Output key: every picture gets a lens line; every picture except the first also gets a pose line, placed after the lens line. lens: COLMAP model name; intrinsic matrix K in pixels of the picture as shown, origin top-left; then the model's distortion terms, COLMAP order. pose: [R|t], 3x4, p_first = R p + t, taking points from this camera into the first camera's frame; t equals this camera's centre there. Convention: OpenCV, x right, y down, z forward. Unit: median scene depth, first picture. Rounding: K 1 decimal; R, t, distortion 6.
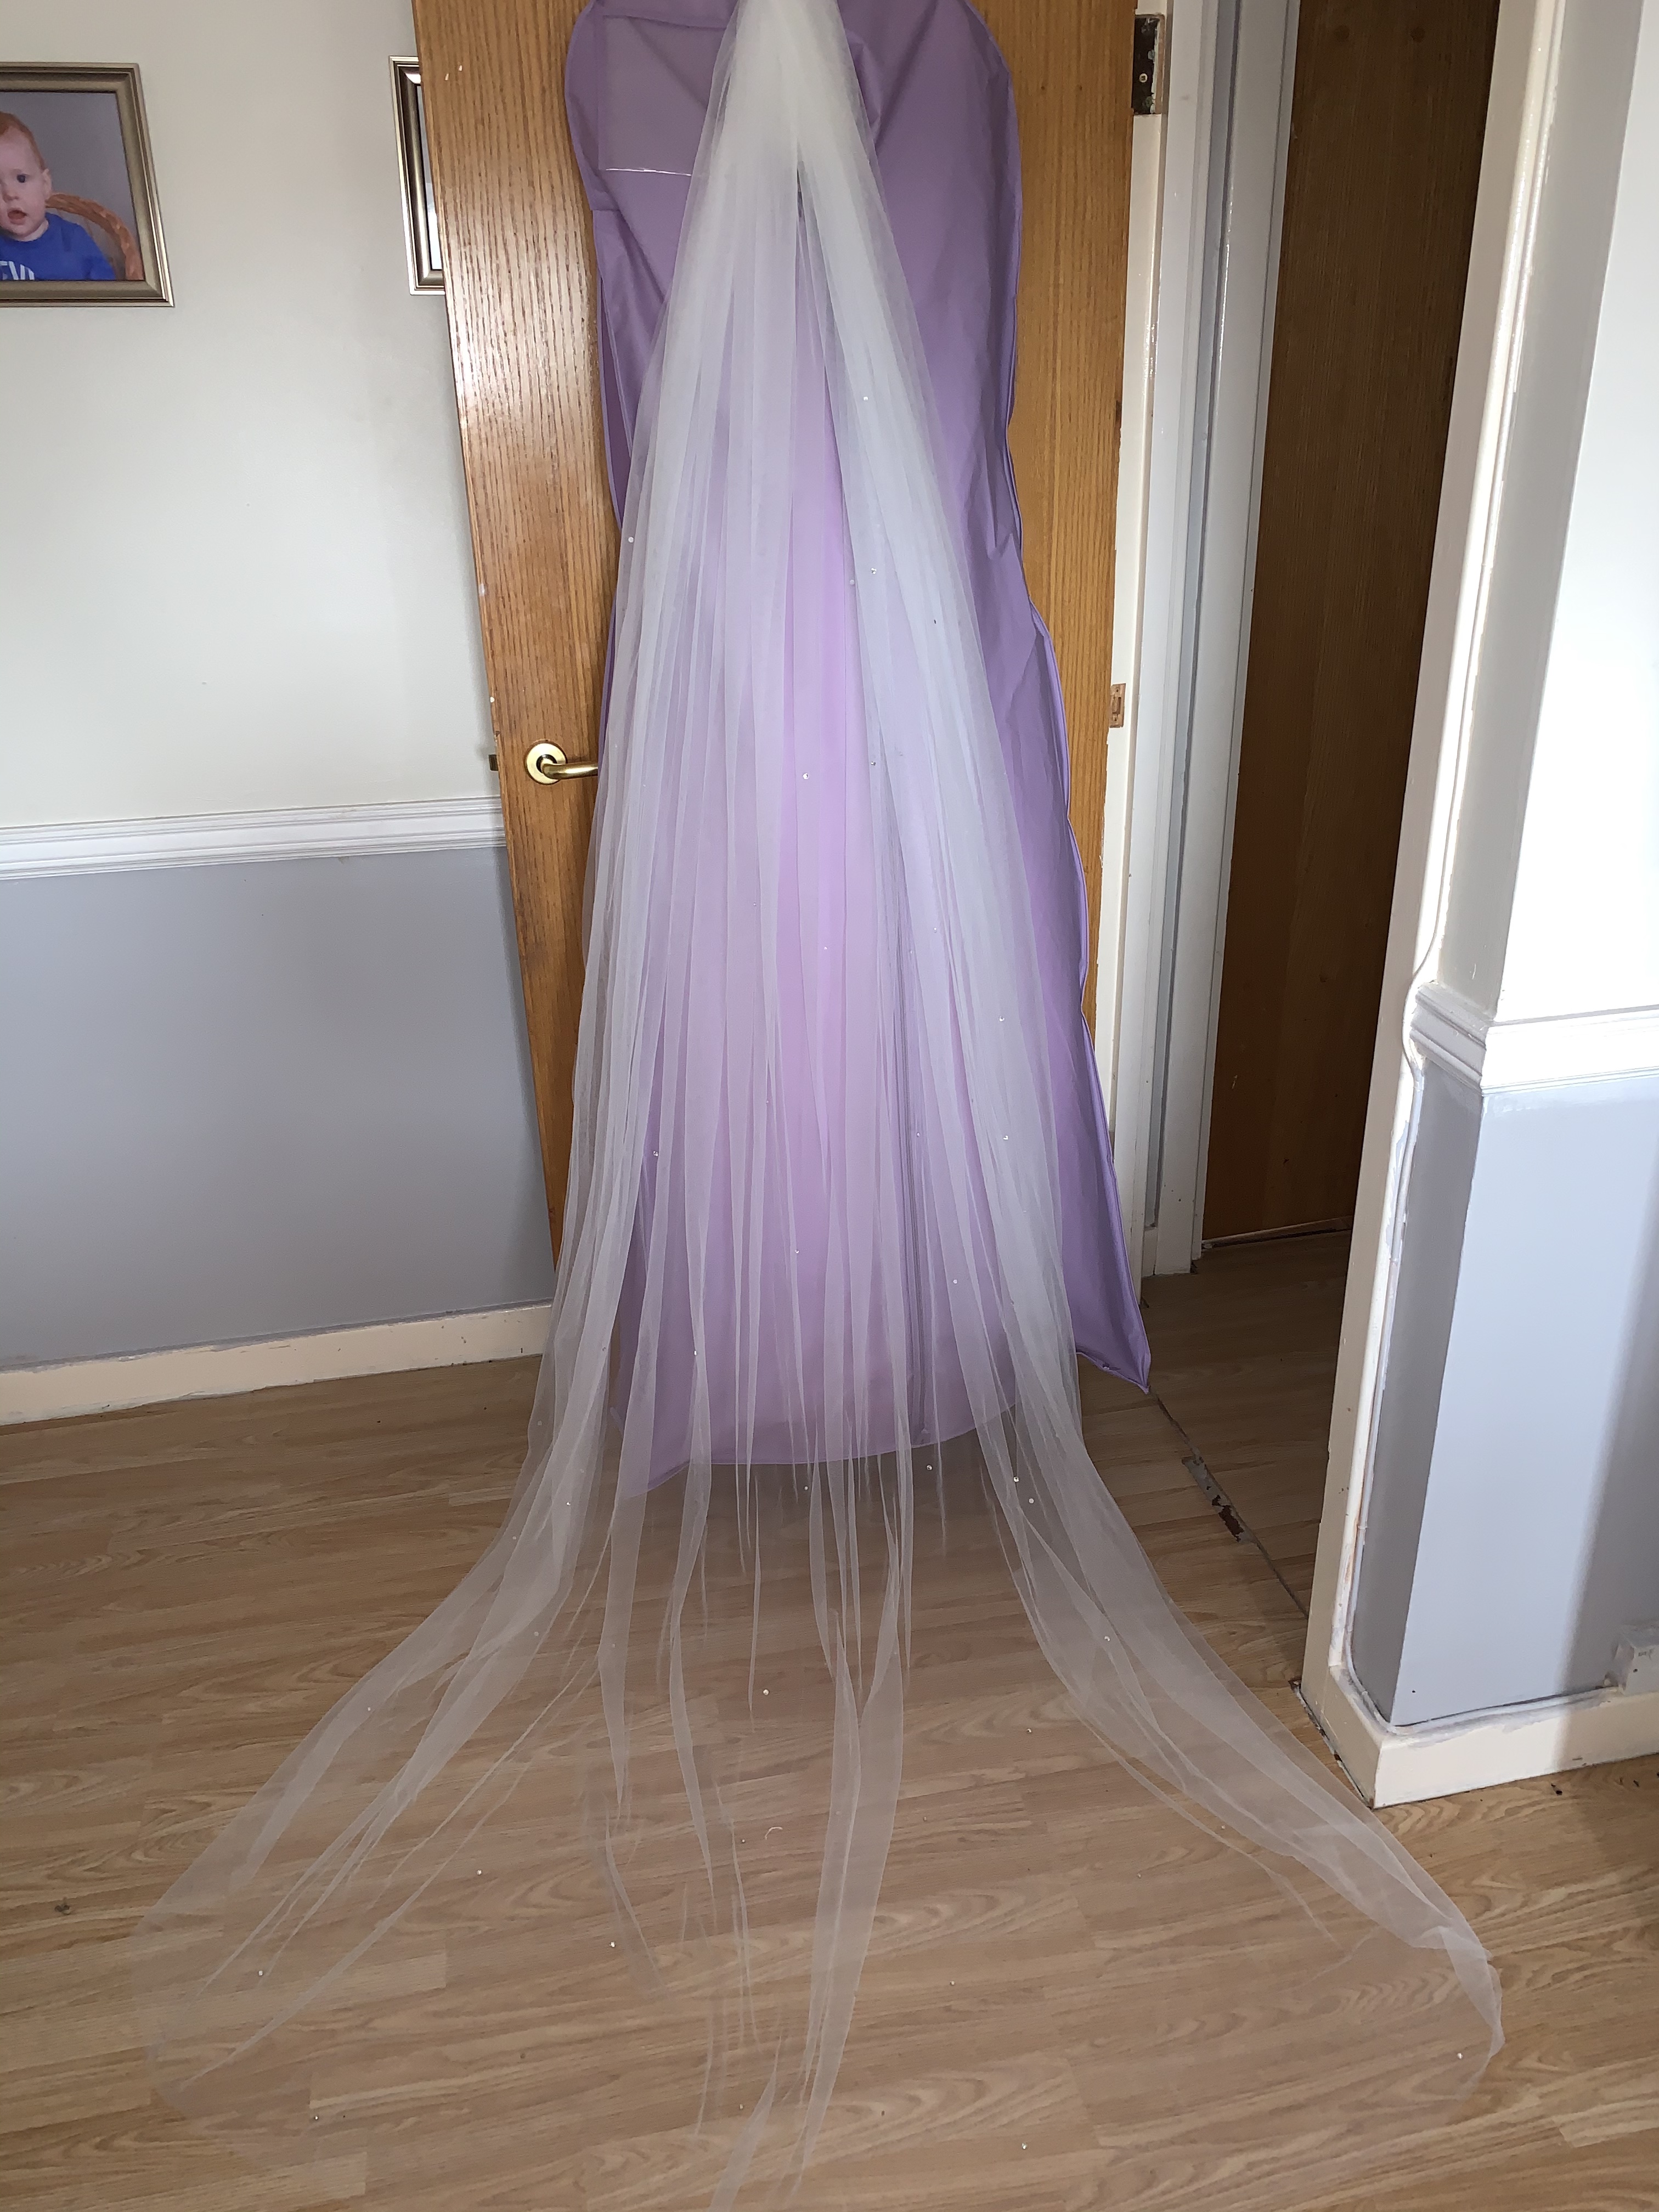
lens RADIAL K [[1713.9, 0, 815.0], [0, 1713.9, 1112.0], [0, 0, 1]] dist [0.029938, -0.039659]
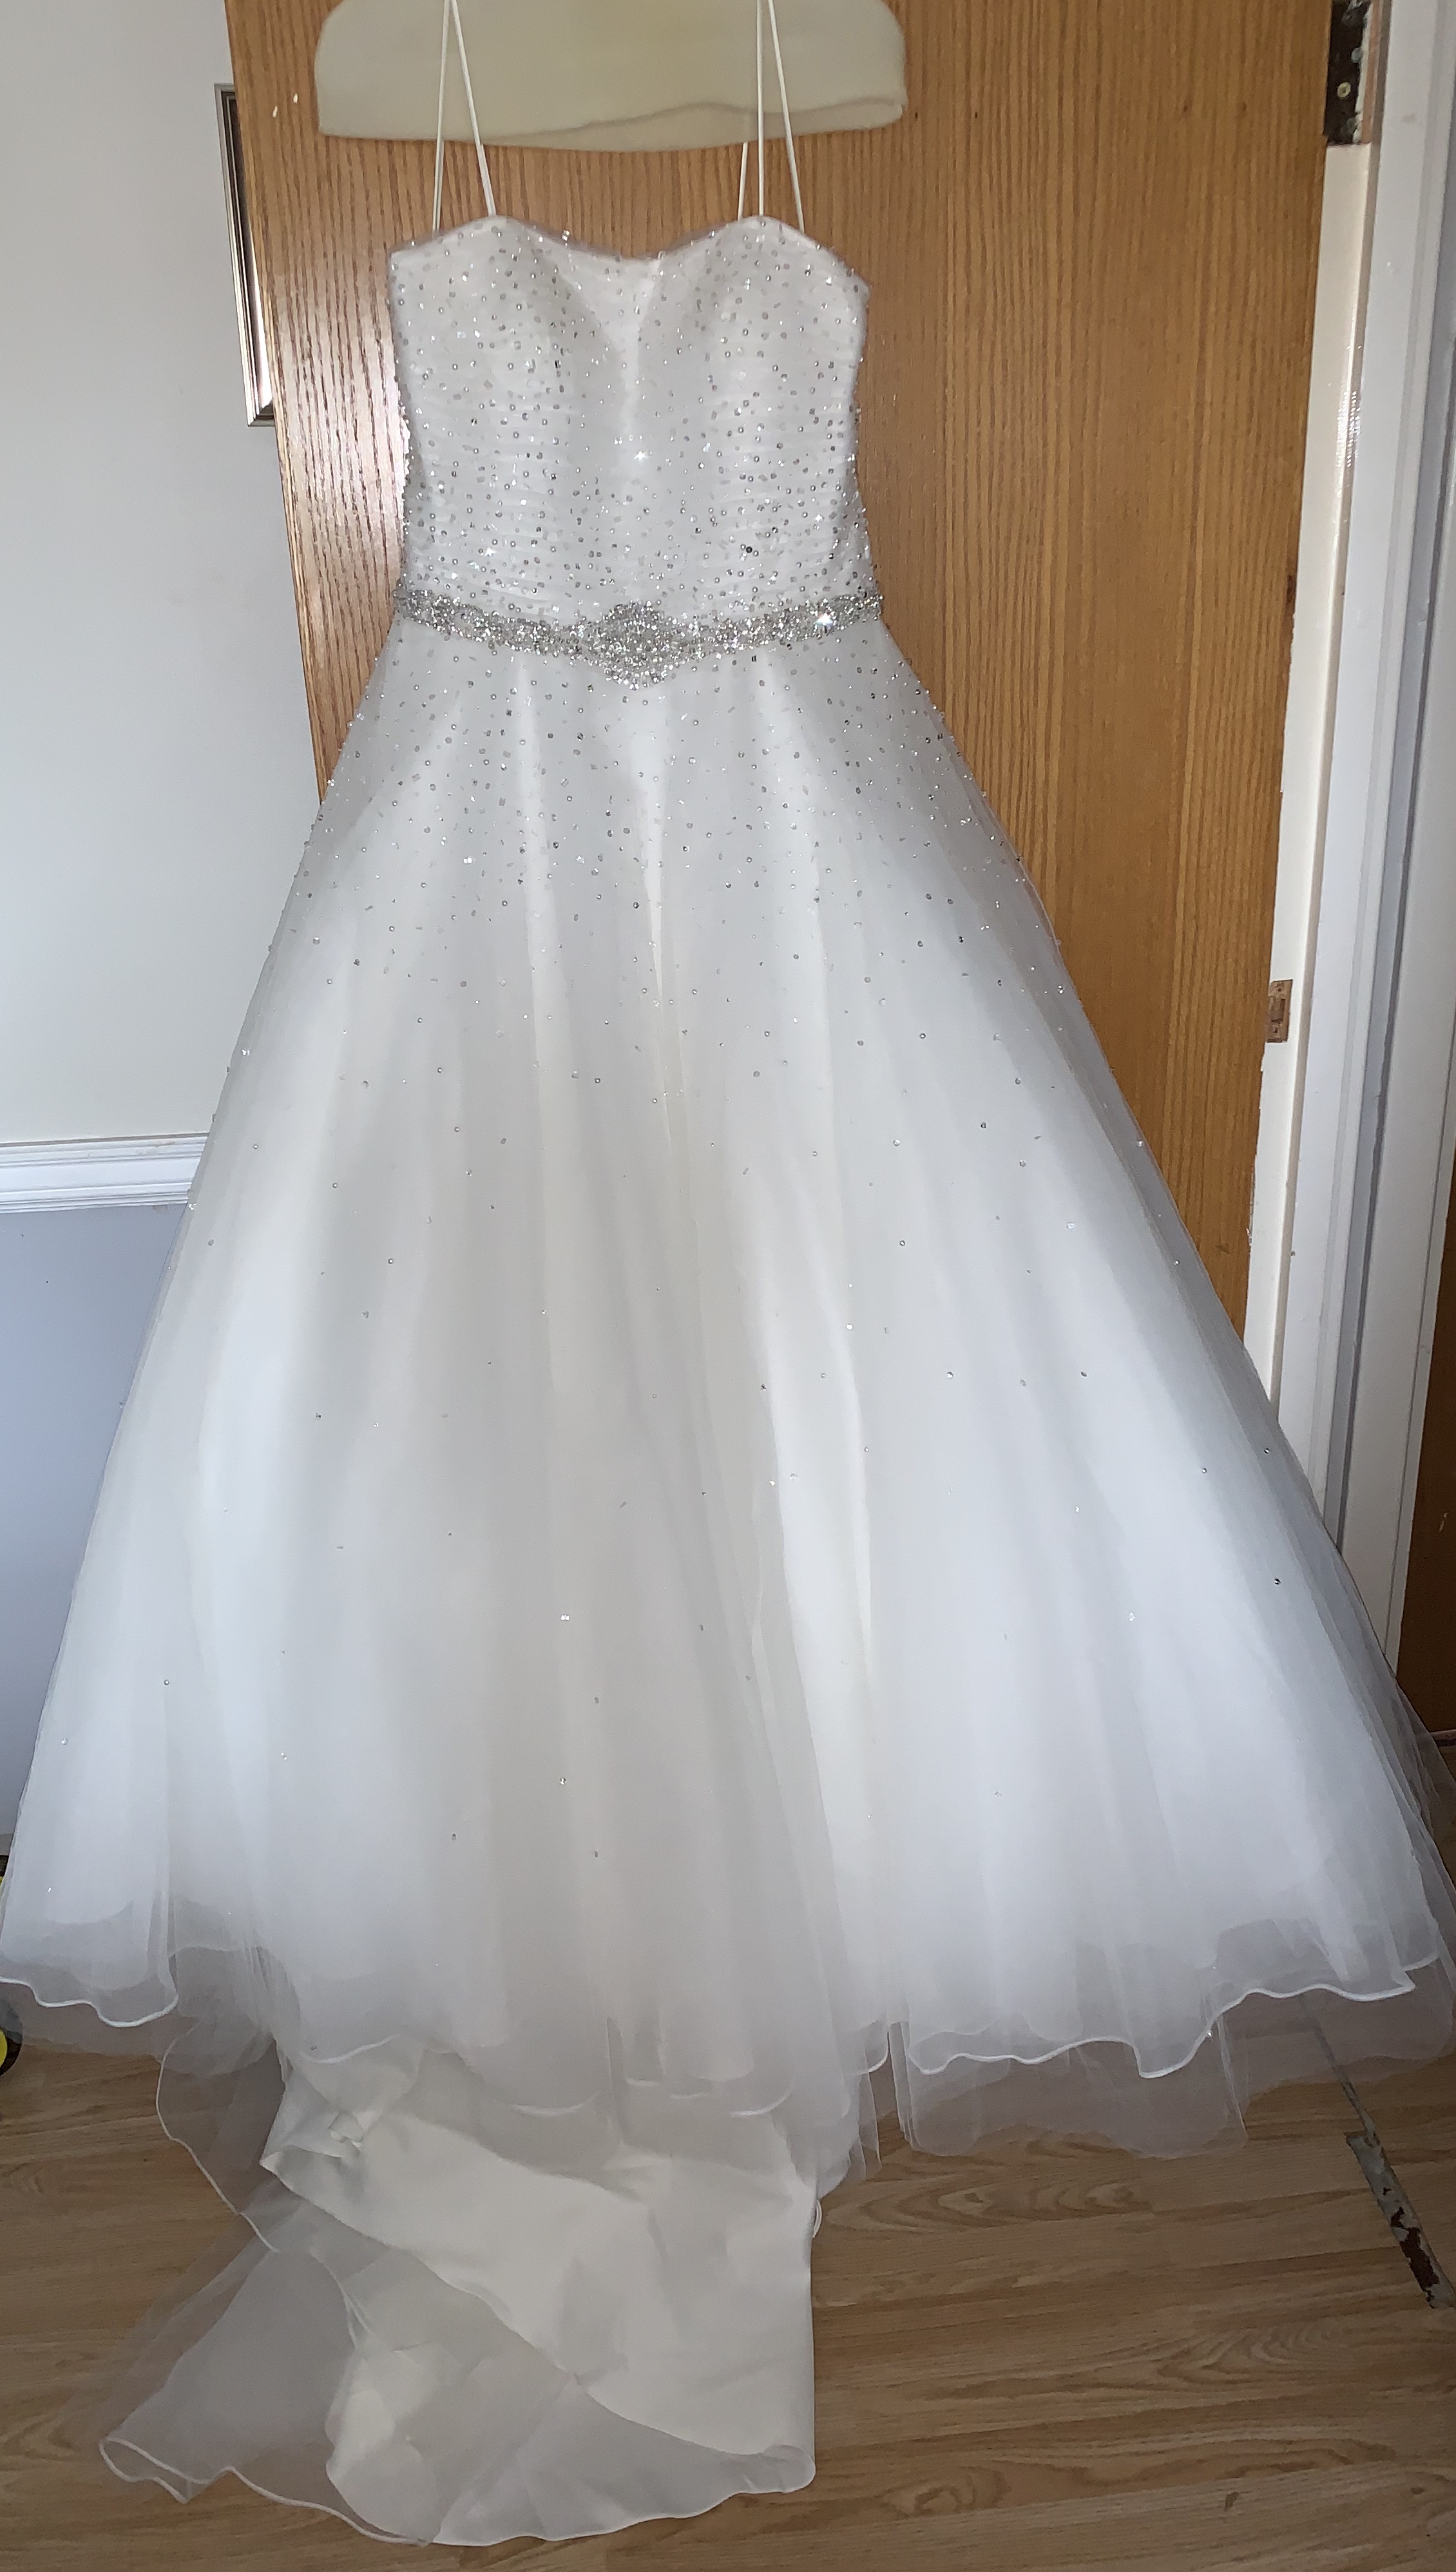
lens RADIAL K [[2017.1, 0, 728.0], [0, 2017.1, 1280.0], [0, 0, 1]] dist [0.011103, -0.014140]
pose [[0.994941, 0.031768, -0.095308, 0.045044], [-0.033435, 0.999314, -0.015943, -0.126779], [0.094736, 0.019048, 0.995320, 0.220105]]
